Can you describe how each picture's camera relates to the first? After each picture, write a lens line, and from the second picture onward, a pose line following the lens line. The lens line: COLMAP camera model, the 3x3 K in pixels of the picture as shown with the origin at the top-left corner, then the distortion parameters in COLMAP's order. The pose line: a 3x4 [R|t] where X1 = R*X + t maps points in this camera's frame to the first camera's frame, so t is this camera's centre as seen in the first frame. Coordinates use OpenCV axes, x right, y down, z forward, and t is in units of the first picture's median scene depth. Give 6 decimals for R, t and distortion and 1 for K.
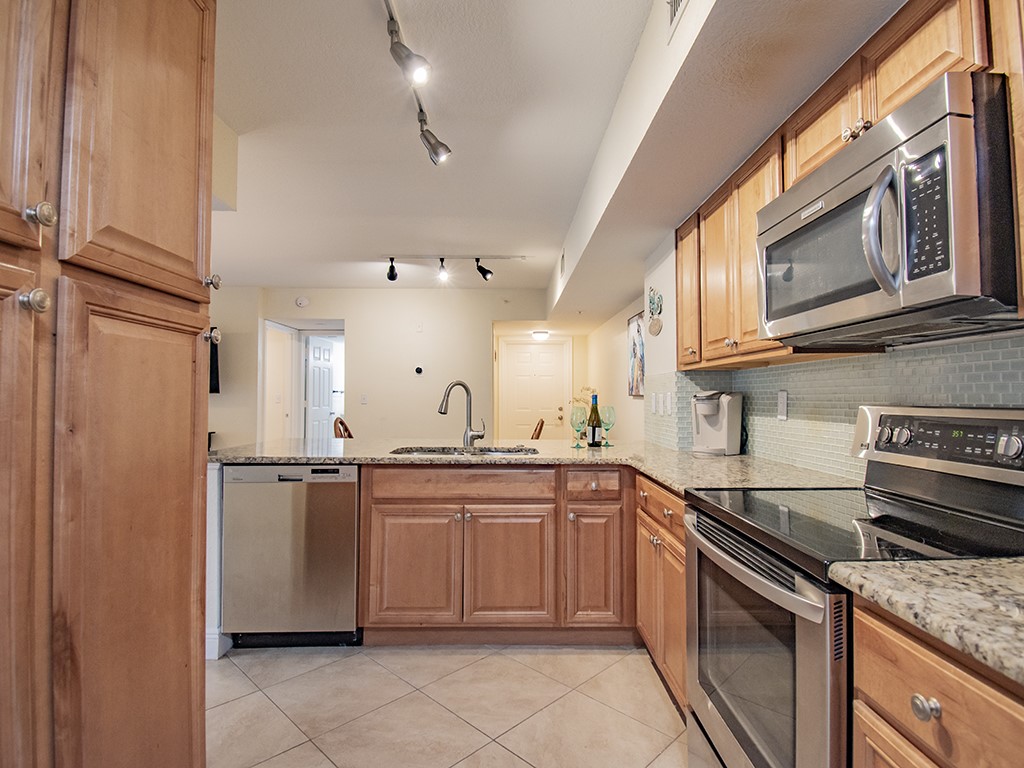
lens RADIAL K [[530.4, 0, 516.6], [0, 530.4, 382.6], [0, 0, 1]] dist [0.017509, -0.028142]
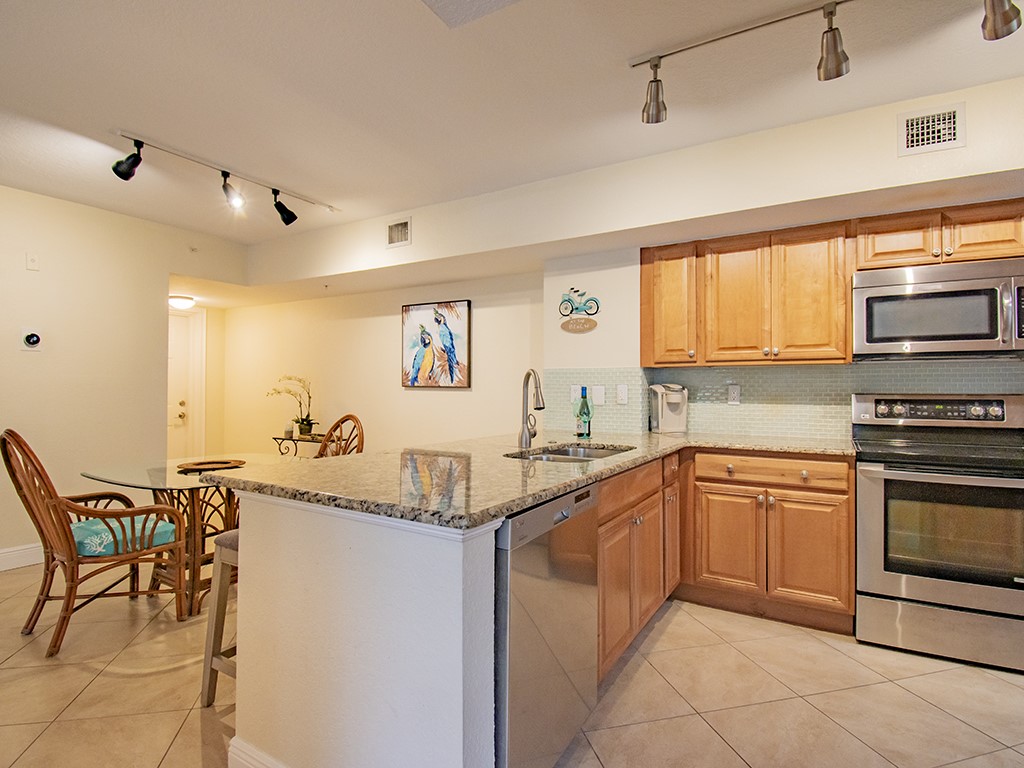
lens RADIAL K [[523.4, 0, 517.1], [0, 523.4, 382.7], [0, 0, 1]] dist [0.019103, -0.026433]
pose [[0.524474, 0.009922, 0.851368, -1.200277], [-0.025438, 0.999668, 0.004020, 0.022882], [-0.851046, -0.023765, 0.524553, 0.874946]]
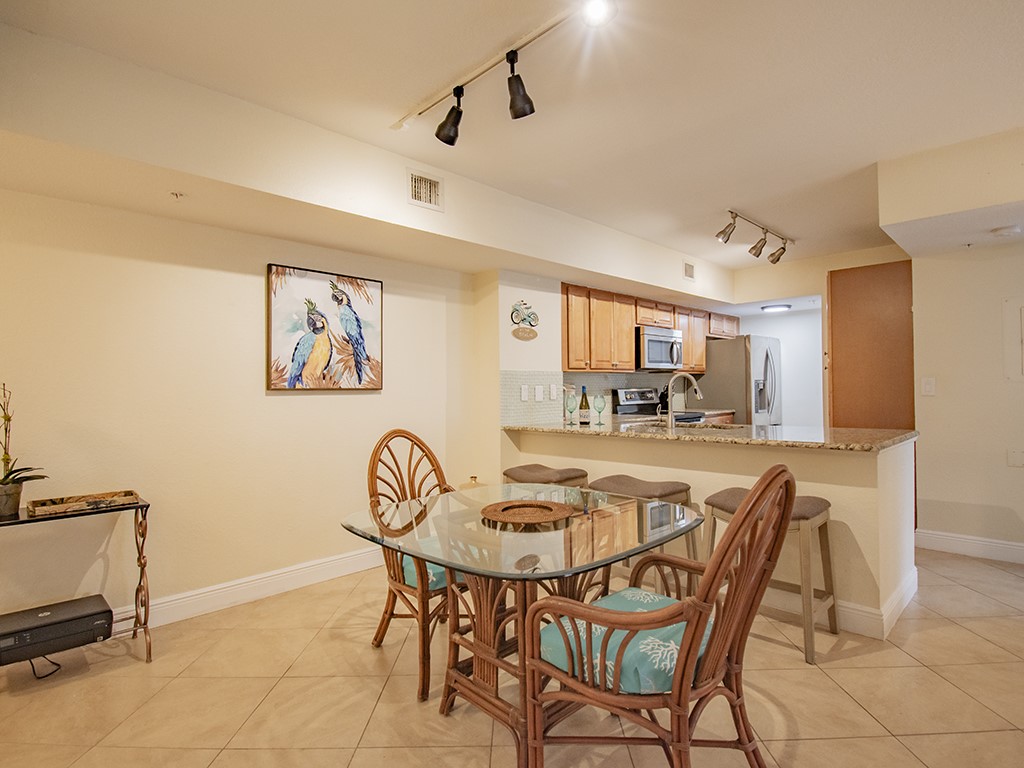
lens RADIAL K [[530.4, 0, 516.6], [0, 530.4, 382.6], [0, 0, 1]] dist [0.017509, -0.028142]
pose [[-0.691425, 0.014548, 0.722301, -1.060553], [-0.006487, 0.999632, -0.026344, 0.078073], [-0.722419, -0.022900, -0.691077, 3.102809]]
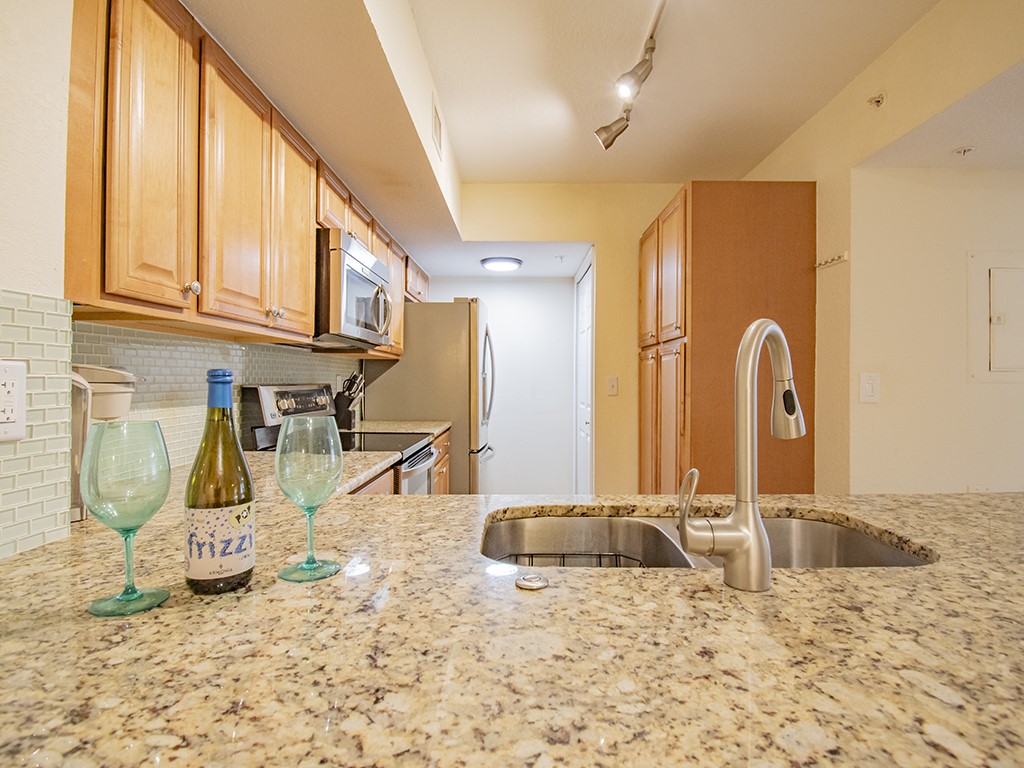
lens RADIAL K [[523.4, 0, 517.1], [0, 523.4, 382.7], [0, 0, 1]] dist [0.019103, -0.026433]
pose [[-0.999748, -0.004888, 0.021889, 0.013884], [-0.005405, 0.999706, -0.023632, 0.052433], [-0.021767, -0.023744, -0.999481, 1.868889]]
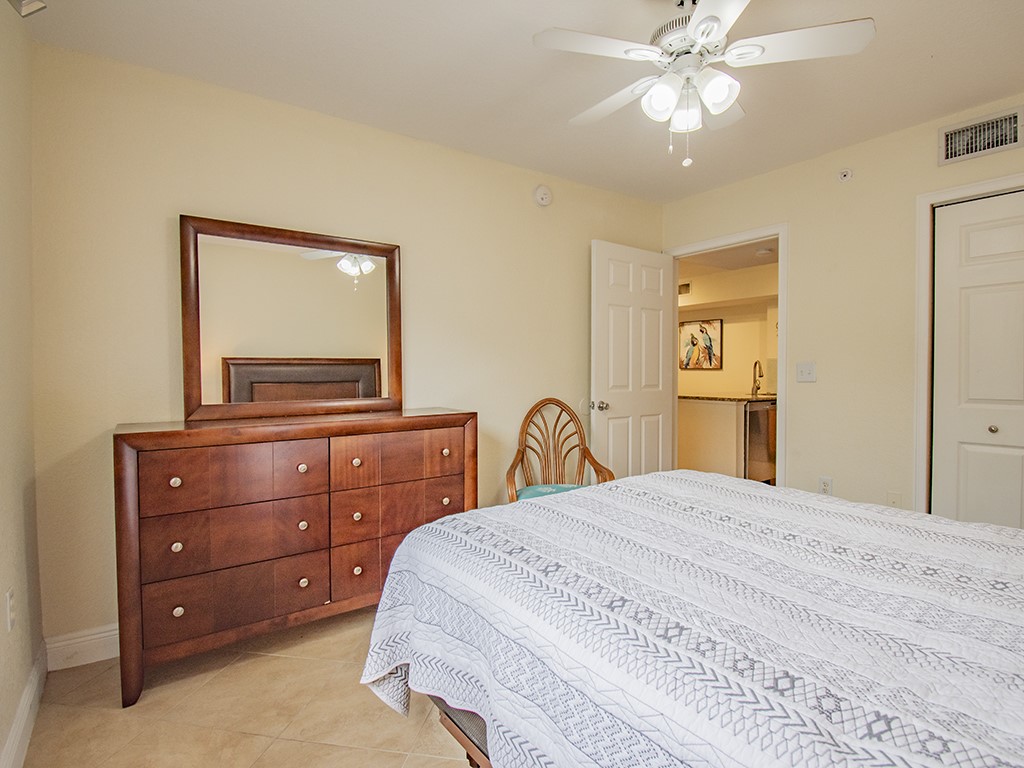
lens RADIAL K [[523.4, 0, 517.1], [0, 523.4, 382.7], [0, 0, 1]] dist [0.019103, -0.026433]
pose [[0.825866, -0.014727, 0.563674, -2.876205], [-0.012255, 0.998954, 0.044054, 0.007188], [-0.563733, -0.043290, 0.824822, -0.159451]]
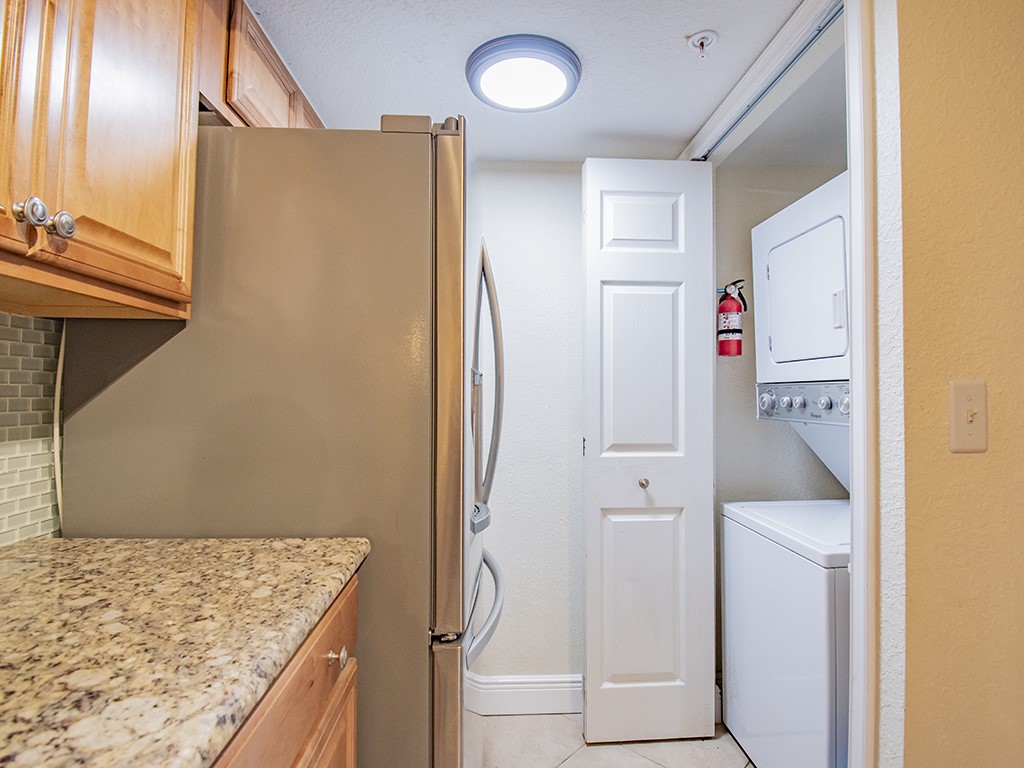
lens RADIAL K [[523.4, 0, 517.1], [0, 523.4, 382.7], [0, 0, 1]] dist [0.019103, -0.026433]
pose [[-0.999439, -0.005591, -0.033022, 0.150660], [-0.004187, 0.999090, -0.042448, 0.014496], [0.033229, -0.042286, -0.998553, 0.612279]]
